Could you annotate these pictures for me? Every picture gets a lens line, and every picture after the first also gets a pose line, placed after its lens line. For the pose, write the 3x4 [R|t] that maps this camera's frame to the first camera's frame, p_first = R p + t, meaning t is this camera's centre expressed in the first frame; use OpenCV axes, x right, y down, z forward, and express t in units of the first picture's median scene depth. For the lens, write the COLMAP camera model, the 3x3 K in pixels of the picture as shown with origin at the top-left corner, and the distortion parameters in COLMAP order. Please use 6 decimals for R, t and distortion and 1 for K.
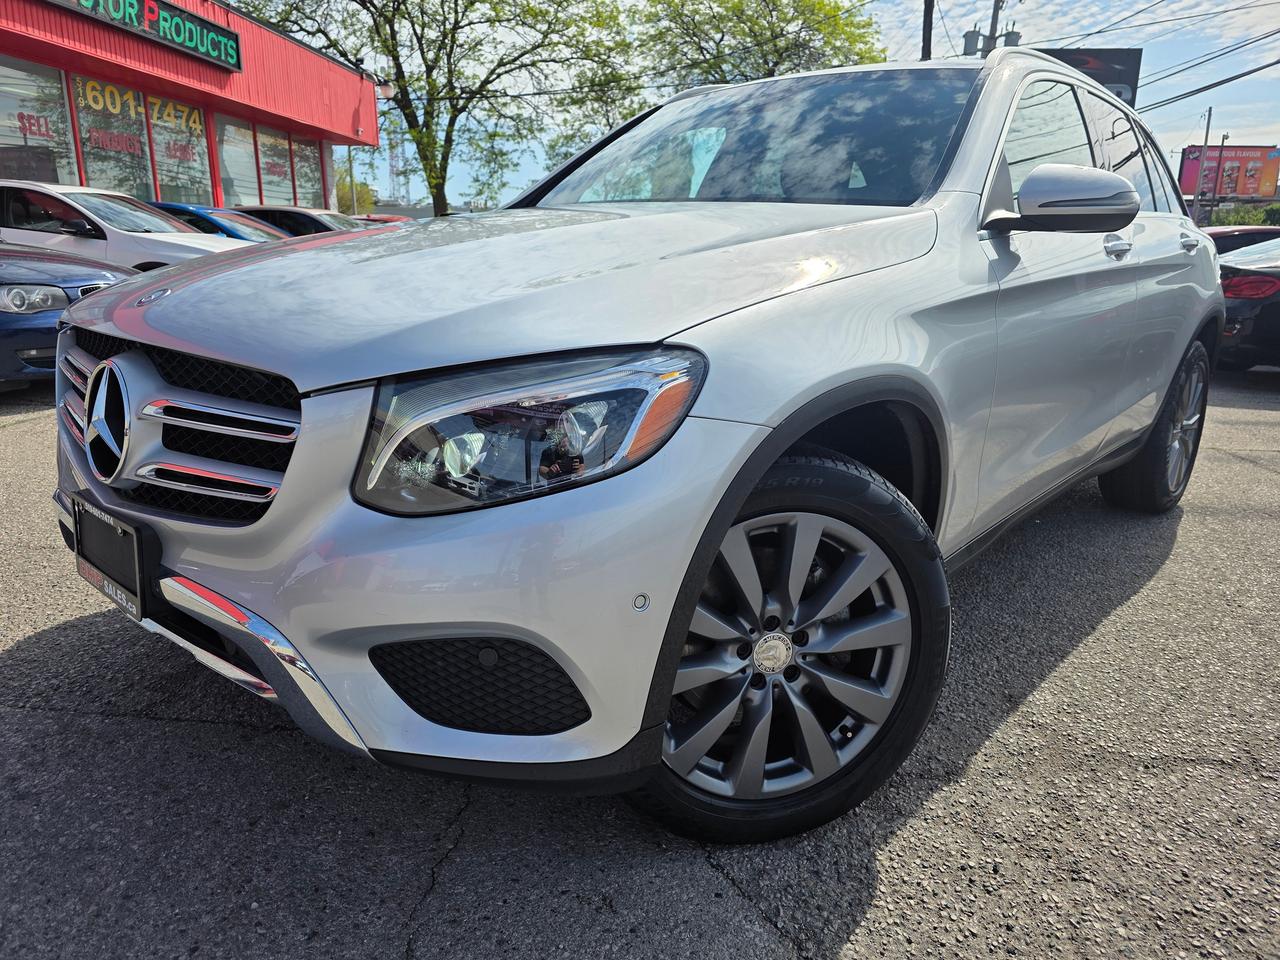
lens RADIAL K [[868.5, 0, 640.0], [0, 868.5, 480.0], [0, 0, 1]] dist [0.066813, -0.062645]
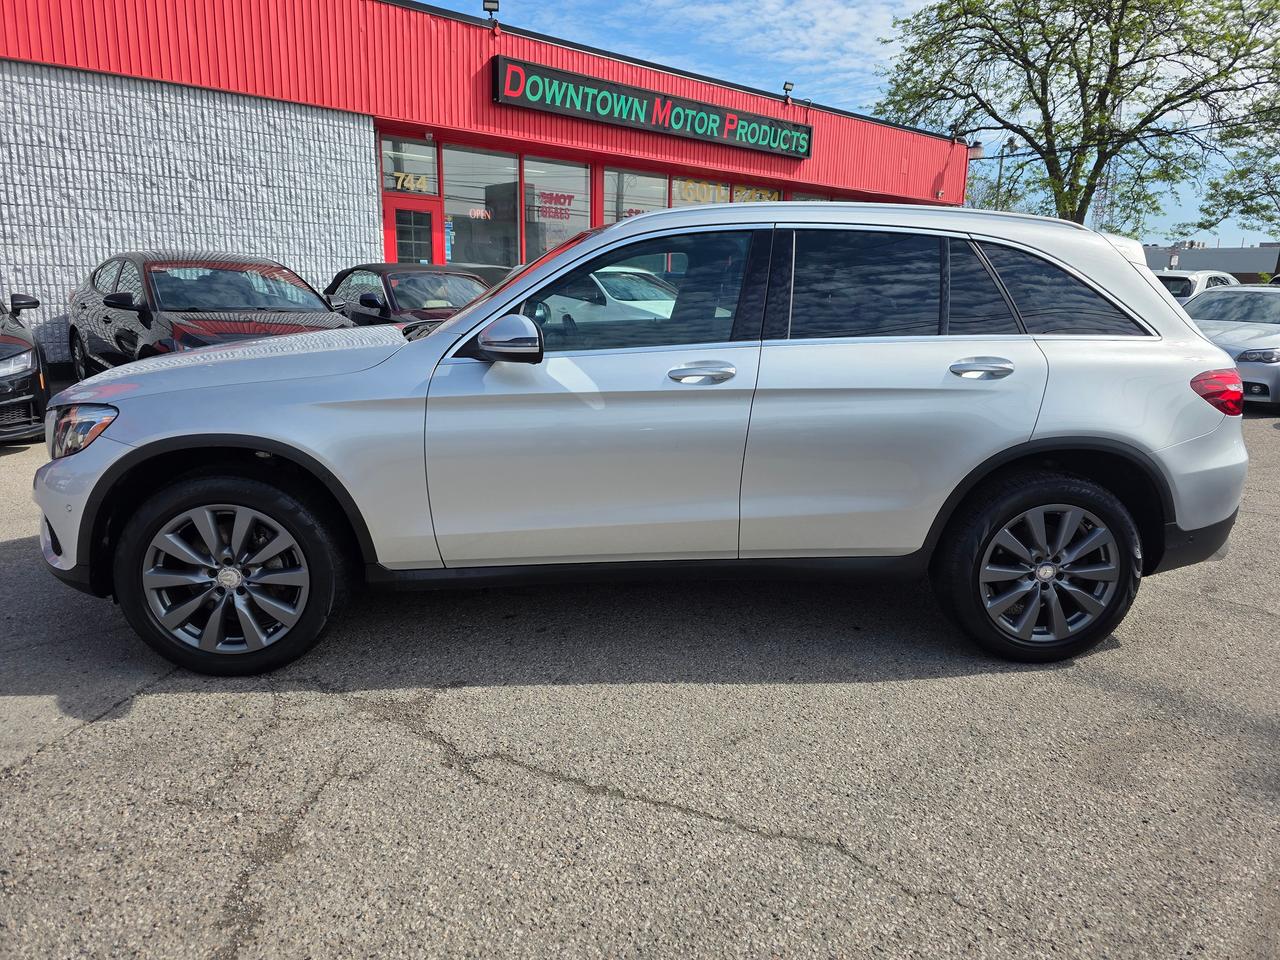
lens RADIAL K [[868.5, 0, 640.0], [0, 868.5, 480.0], [0, 0, 1]] dist [0.066813, -0.062645]
pose [[0.735183, 0.154599, -0.660004, 0.235073], [-0.184786, 0.982478, 0.024300, -0.025695], [0.652197, 0.104094, 0.750869, 0.013941]]
